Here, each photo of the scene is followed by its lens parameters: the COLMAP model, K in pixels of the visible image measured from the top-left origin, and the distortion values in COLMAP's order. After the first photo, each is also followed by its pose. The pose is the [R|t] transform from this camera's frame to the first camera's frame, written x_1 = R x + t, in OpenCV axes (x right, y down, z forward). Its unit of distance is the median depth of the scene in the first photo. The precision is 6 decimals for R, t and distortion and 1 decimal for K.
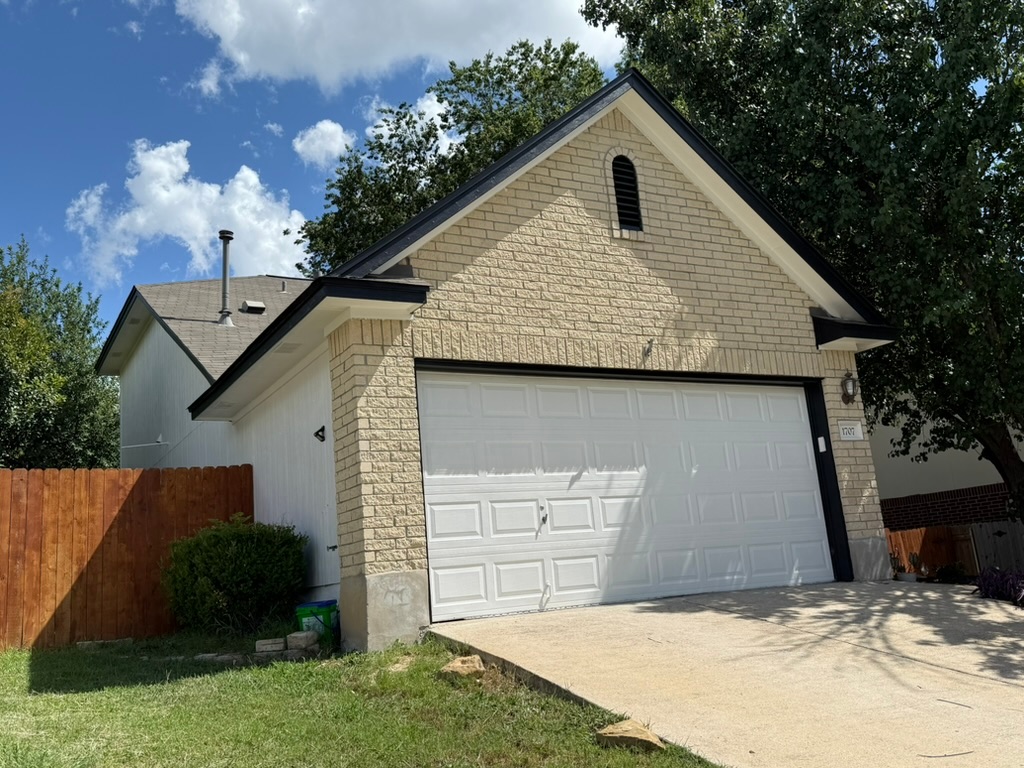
lens RADIAL K [[897.4, 0, 507.2], [0, 897.4, 386.3], [0, 0, 1]] dist [0.123406, -0.029367]
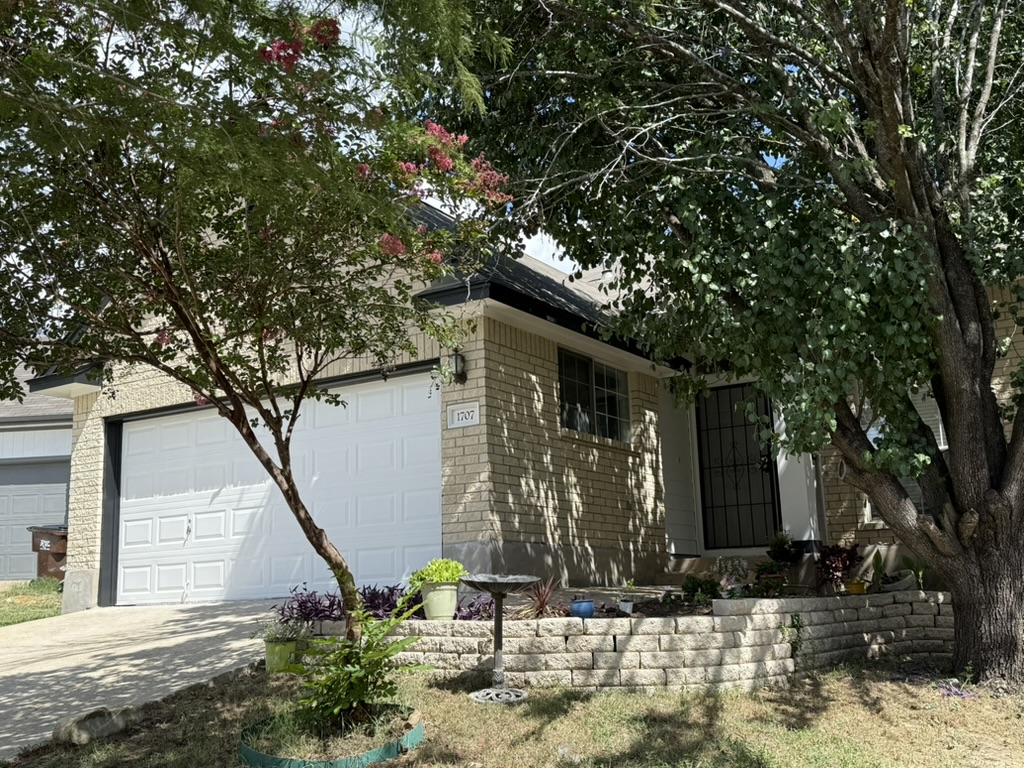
lens RADIAL K [[1091.7, 0, 506.4], [0, 1091.7, 389.2], [0, 0, 1]] dist [0.107335, 0.000000]
pose [[0.460397, -0.101972, -0.881837, 1.502321], [0.172637, 0.984699, -0.023735, 0.065171], [0.870765, -0.141310, 0.470956, 0.658429]]
